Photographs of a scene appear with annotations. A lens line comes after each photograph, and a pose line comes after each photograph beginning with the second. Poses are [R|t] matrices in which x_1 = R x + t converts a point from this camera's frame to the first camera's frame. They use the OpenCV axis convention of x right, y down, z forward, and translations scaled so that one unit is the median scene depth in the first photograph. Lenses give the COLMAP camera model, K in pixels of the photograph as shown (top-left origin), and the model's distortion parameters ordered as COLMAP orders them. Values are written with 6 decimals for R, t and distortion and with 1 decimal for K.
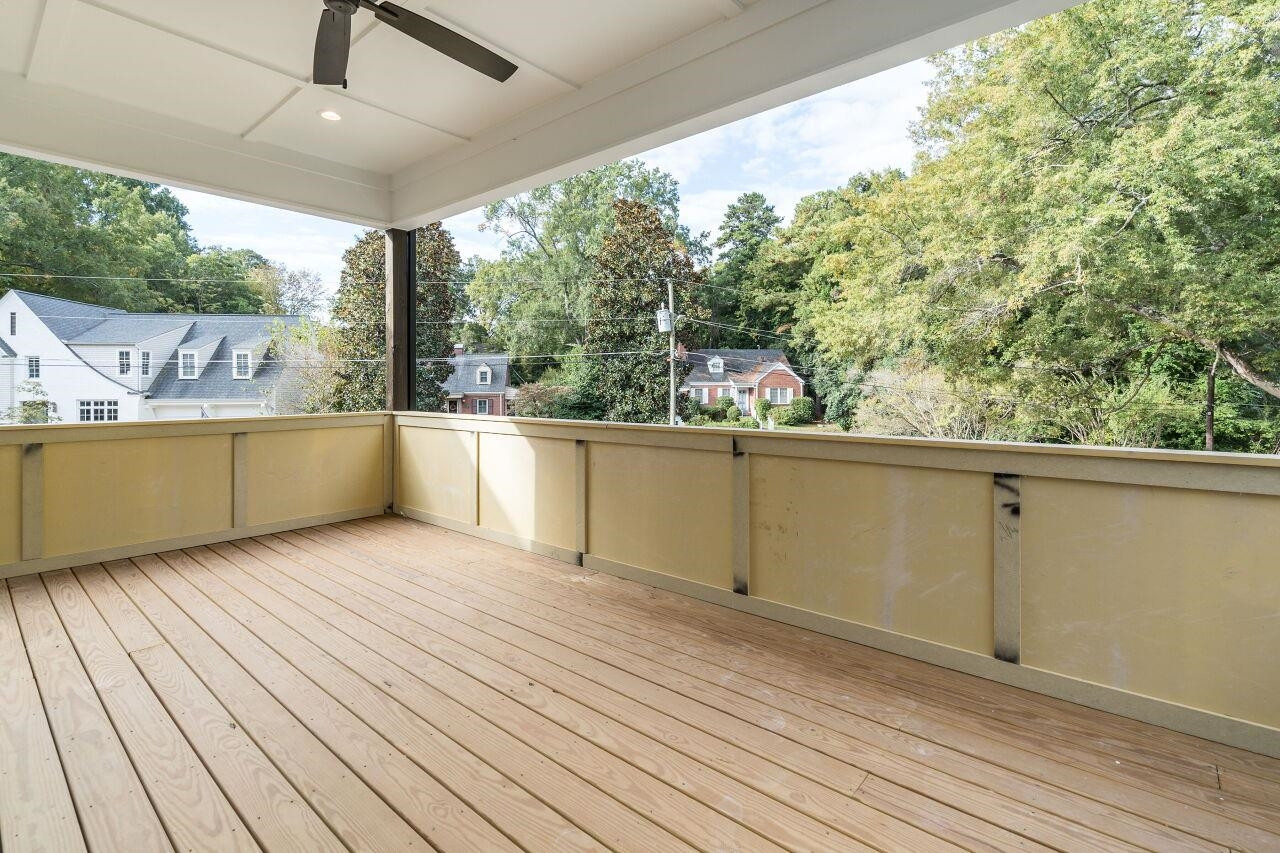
lens RADIAL K [[591.3, 0, 664.1], [0, 591.3, 380.3], [0, 0, 1]] dist [-0.001115, 0.000599]
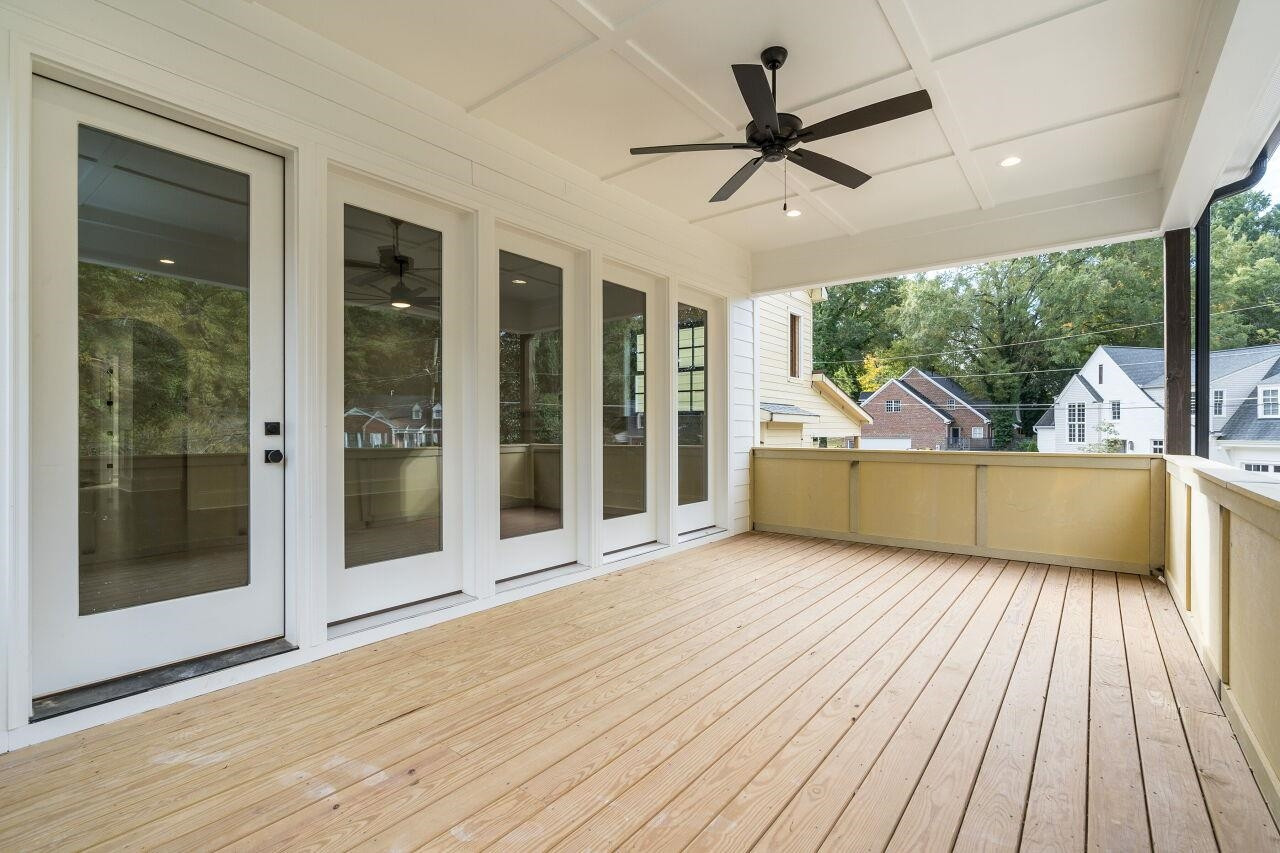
lens RADIAL K [[591.3, 0, 646.3], [0, 591.3, 429.4], [0, 0, 1]] dist [-0.001115, 0.000599]
pose [[0.034813, 0.001987, -0.999392, 0.158566], [0.012578, 0.999918, 0.002426, 0.002741], [0.999315, -0.012655, 0.034785, 0.115494]]
